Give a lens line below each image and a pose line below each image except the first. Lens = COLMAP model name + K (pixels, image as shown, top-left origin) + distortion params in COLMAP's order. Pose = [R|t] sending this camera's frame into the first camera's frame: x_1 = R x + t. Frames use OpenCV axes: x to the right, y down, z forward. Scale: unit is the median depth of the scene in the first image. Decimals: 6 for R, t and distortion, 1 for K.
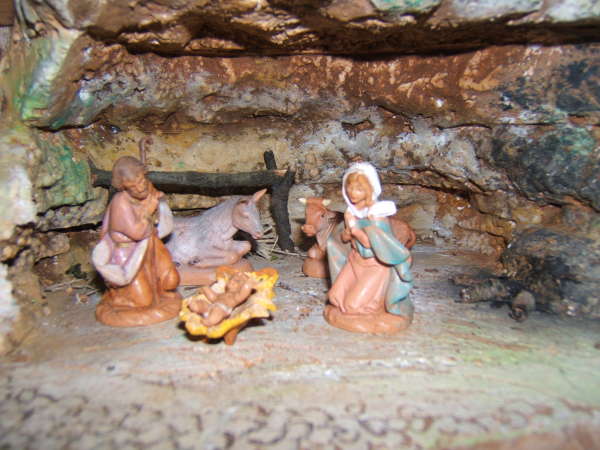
lens RADIAL K [[519.2, 0, 302.8], [0, 519.2, 218.0], [0, 0, 1]] dist [-0.058189, -0.007440]
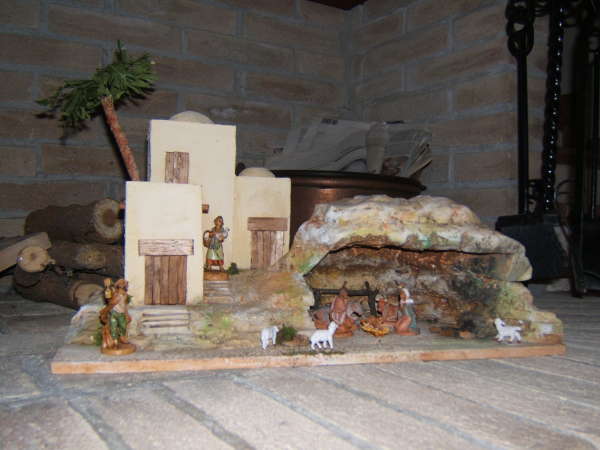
lens RADIAL K [[557.0, 0, 299.9], [0, 557.0, 240.1], [0, 0, 1]] dist [-0.013016, -0.003747]
pose [[0.999783, 0.017979, -0.010548, -0.457155], [-0.019347, 0.988728, -0.148465, 0.103500], [0.007760, 0.148637, 0.988861, -2.145797]]
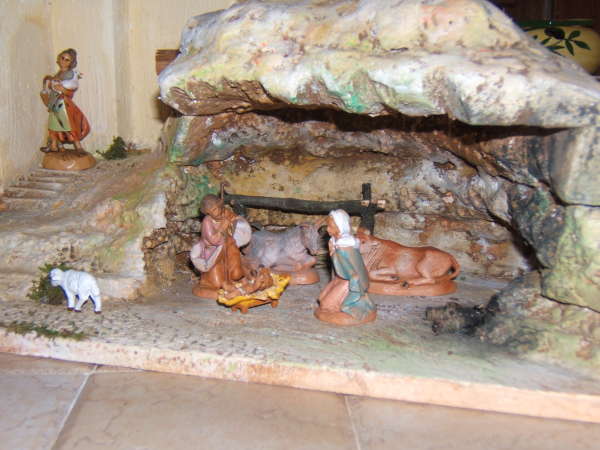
lens RADIAL K [[839.8, 0, 298.3], [0, 839.8, 213.1], [0, 0, 1]] dist [0.022094, -0.014963]
pose [[0.853386, 0.086423, -0.514066, 0.973172], [-0.091723, 0.995670, 0.015122, -0.095089], [0.513147, 0.034246, 0.857617, -0.878390]]
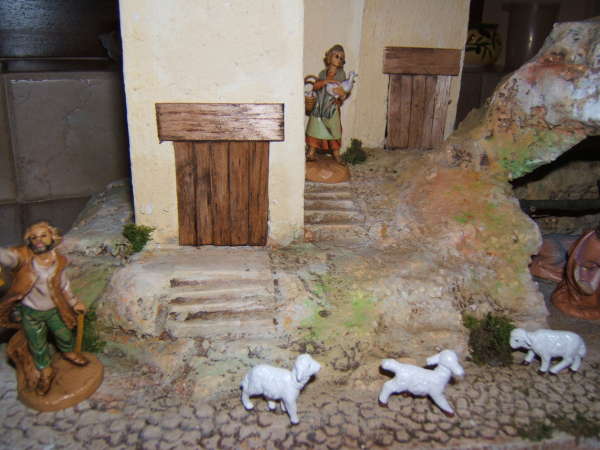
lens RADIAL K [[519.2, 0, 302.8], [0, 519.2, 218.0], [0, 0, 1]] dist [-0.058189, -0.007440]
pose [[0.990397, 0.069292, -0.119638, -0.832229], [-0.051147, 0.987577, 0.148580, -0.230413], [0.128447, -0.141034, 0.981637, -0.499103]]
